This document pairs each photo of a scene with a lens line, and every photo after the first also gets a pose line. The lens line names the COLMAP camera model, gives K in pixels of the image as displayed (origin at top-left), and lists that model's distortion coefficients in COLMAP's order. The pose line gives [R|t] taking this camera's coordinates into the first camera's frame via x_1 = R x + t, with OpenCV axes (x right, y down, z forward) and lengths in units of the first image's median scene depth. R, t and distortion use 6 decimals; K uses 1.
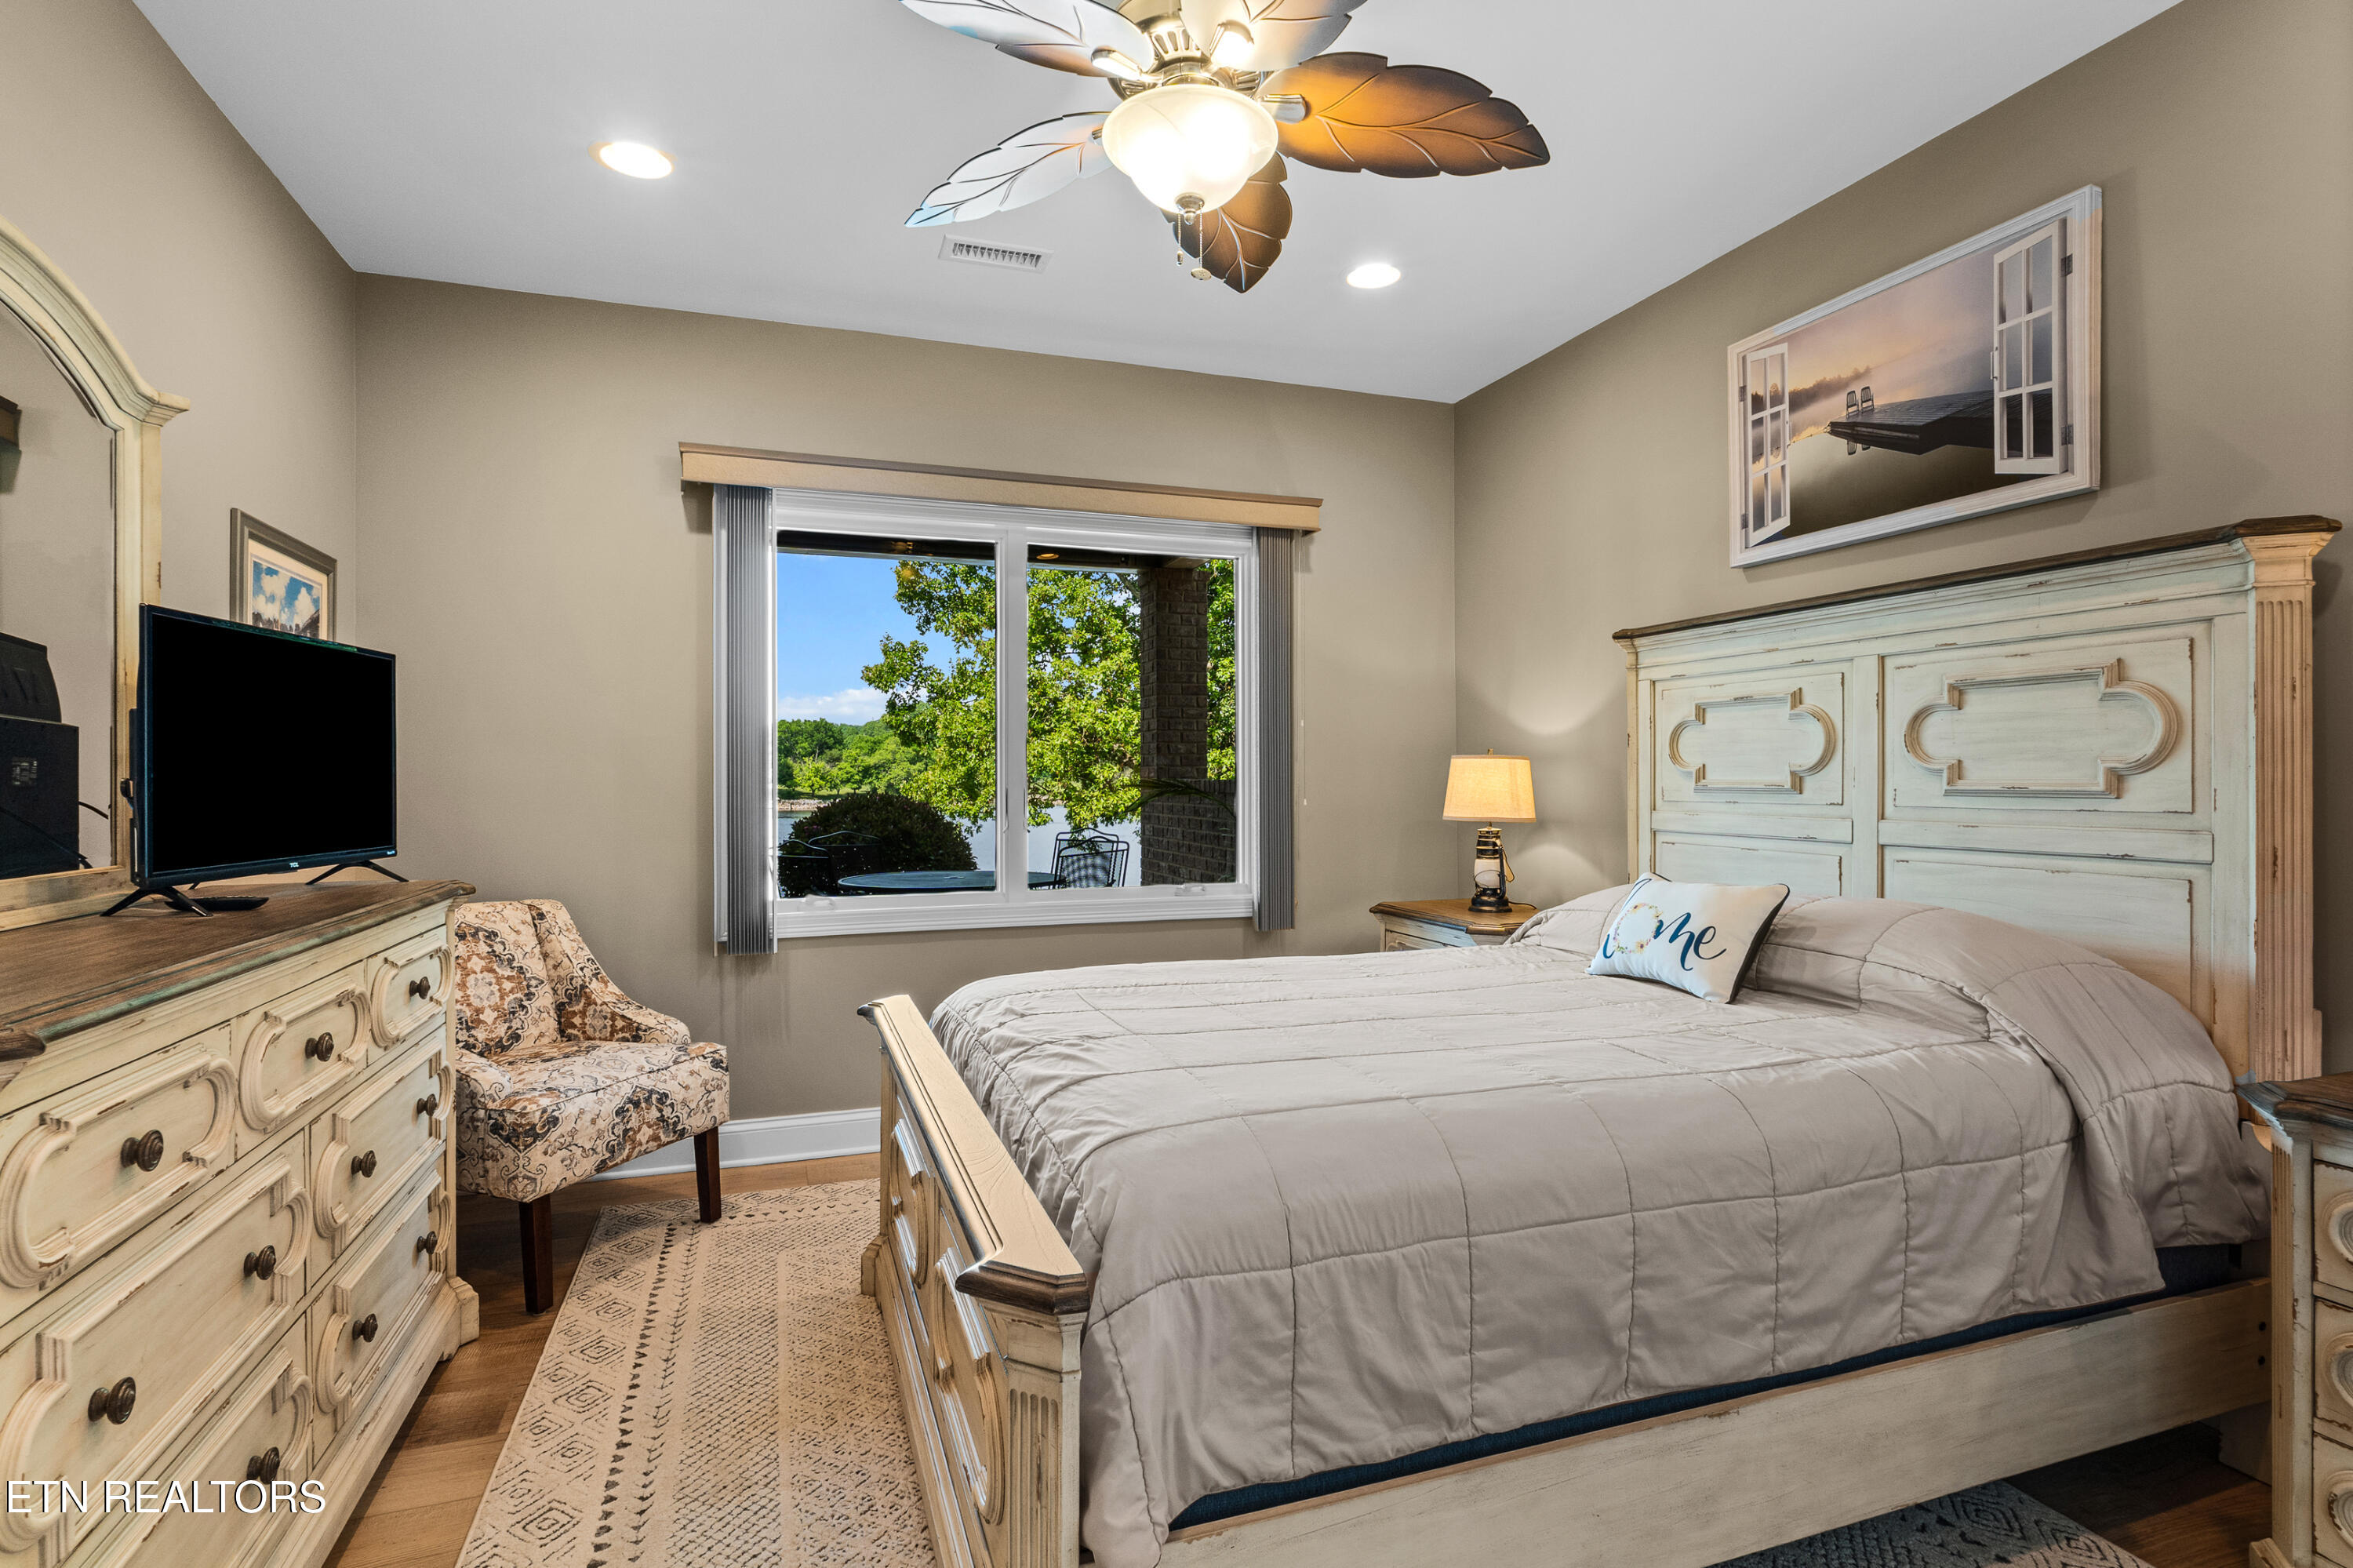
lens RADIAL K [[1207.9, 0, 1189.9], [0, 1207.9, 775.1], [0, 0, 1]] dist [-0.000496, -0.000891]
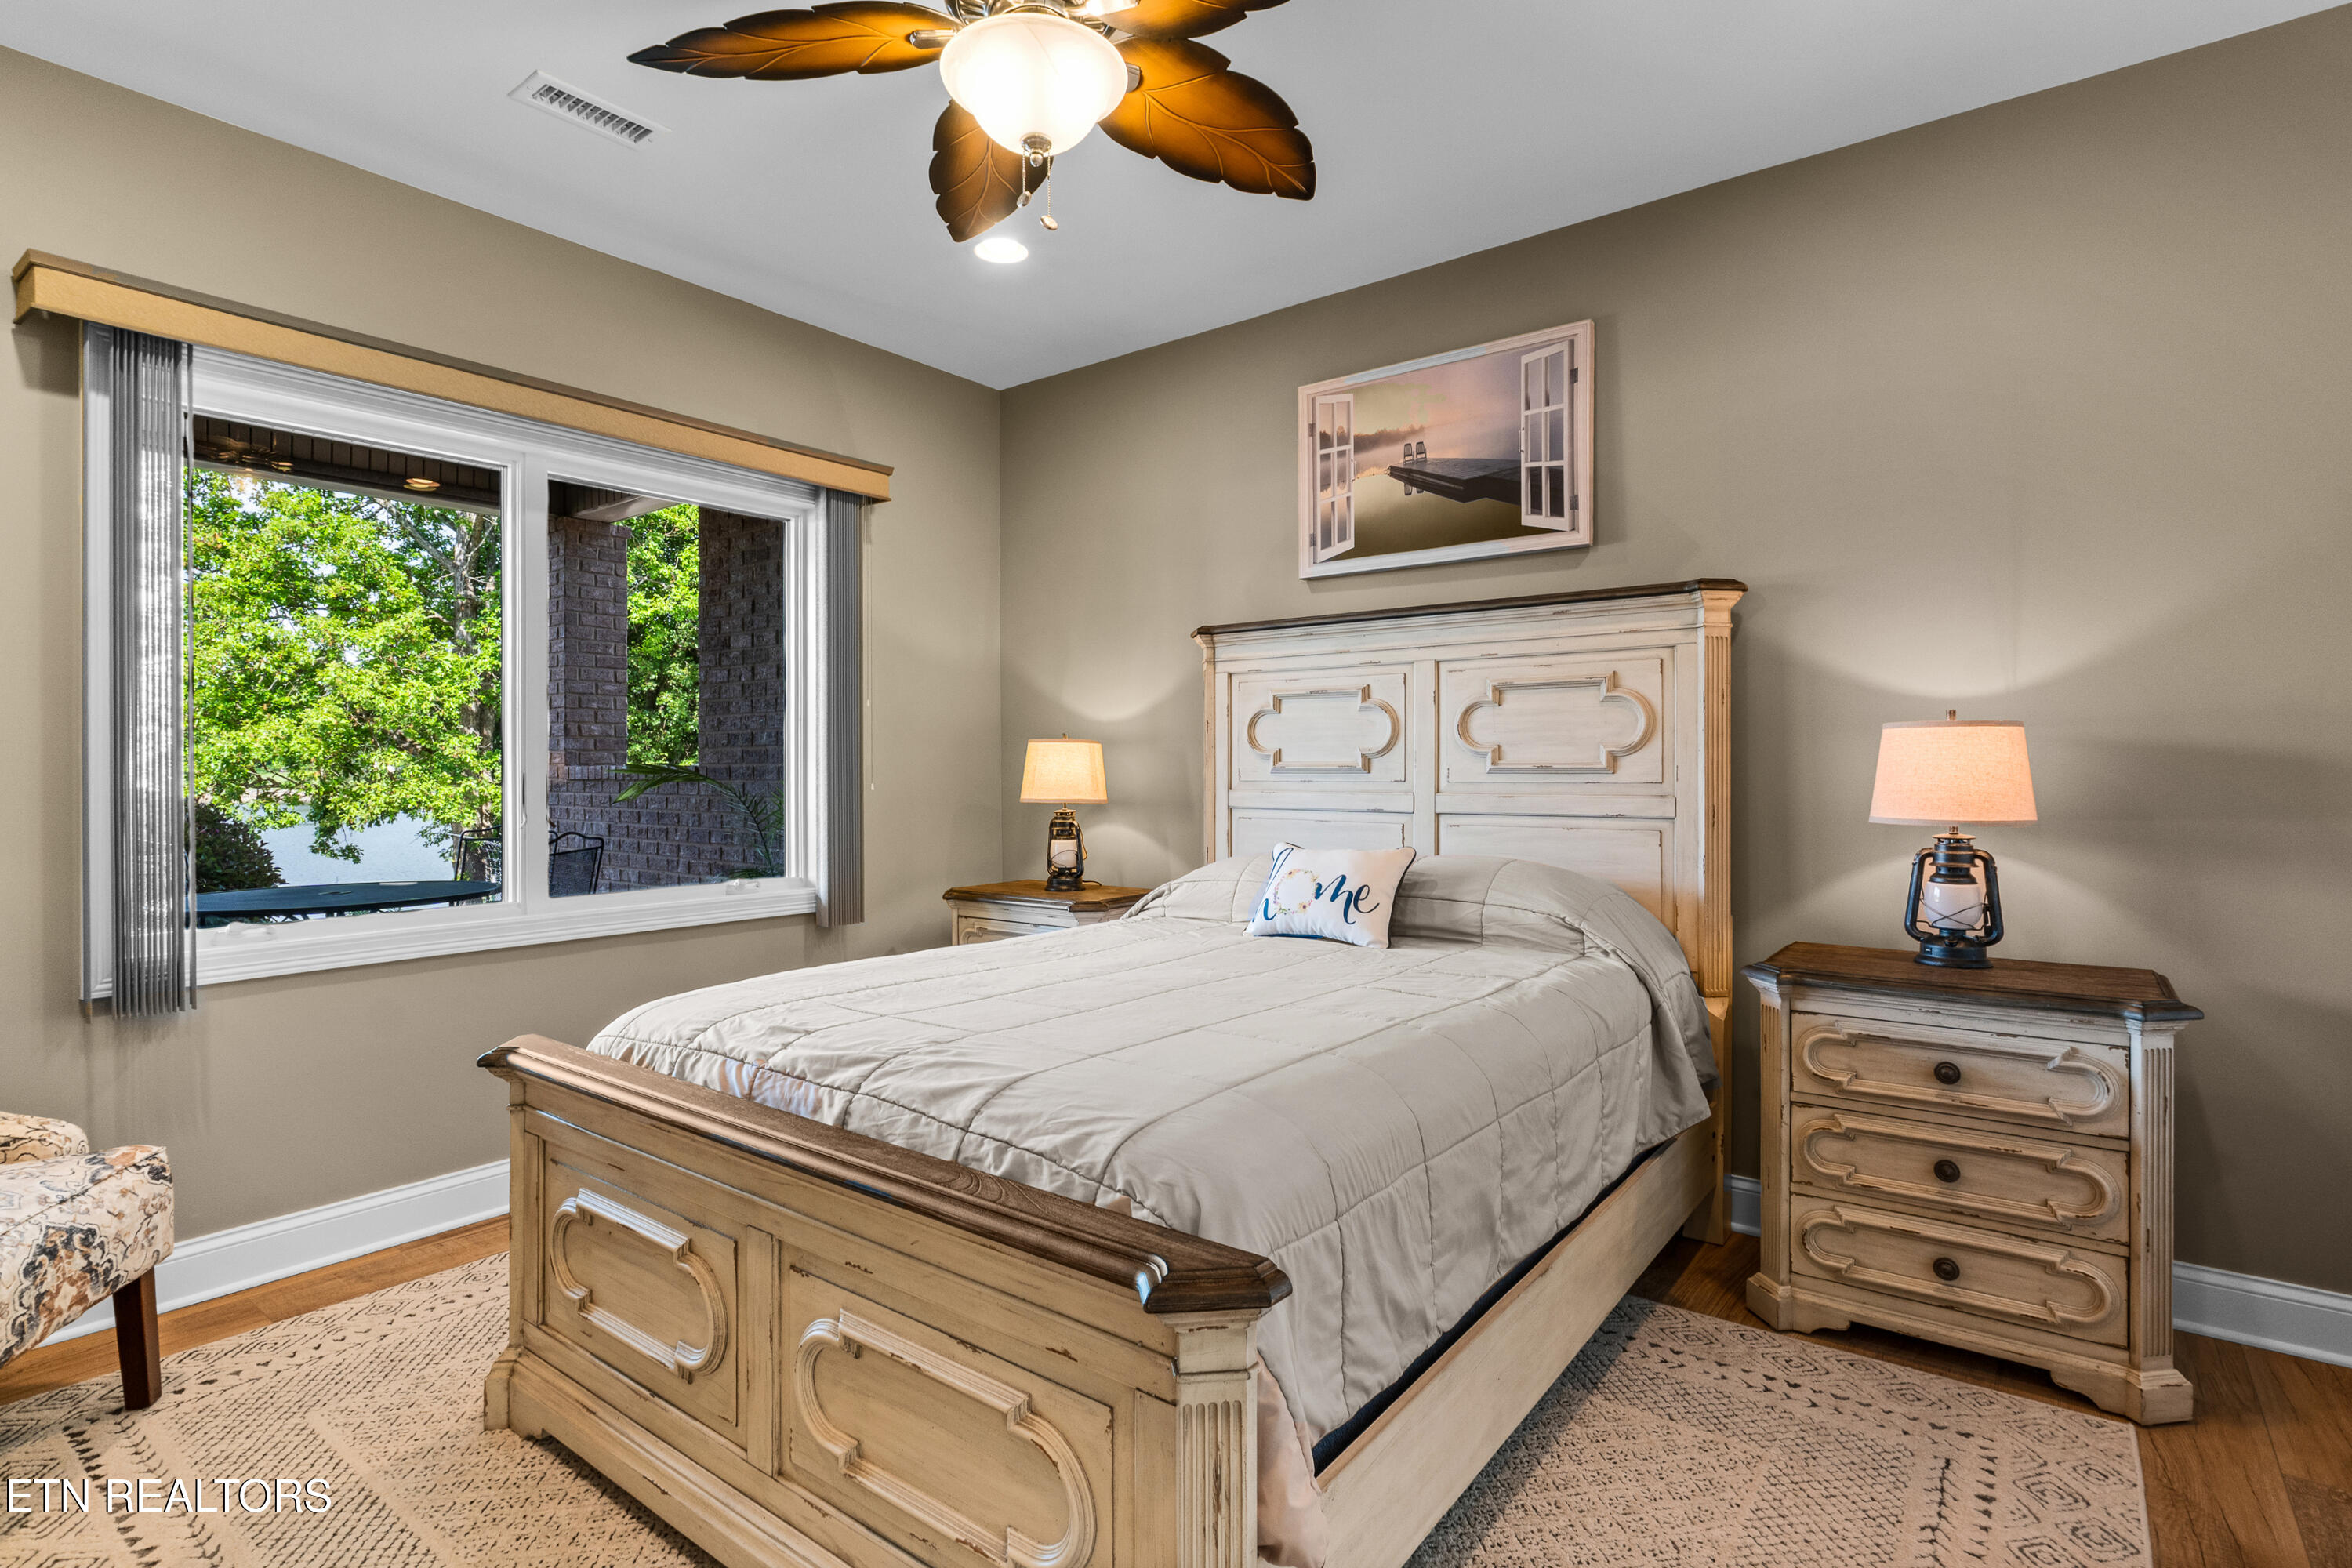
lens RADIAL K [[1207.3, 0, 1189.4], [0, 1207.3, 775.1], [0, 0, 1]] dist [-0.000496, -0.000891]
pose [[0.824205, -0.004775, 0.566272, -0.323175], [0.000648, 0.999972, 0.007488, 0.008572], [-0.566292, -0.005804, 0.824185, 0.114386]]
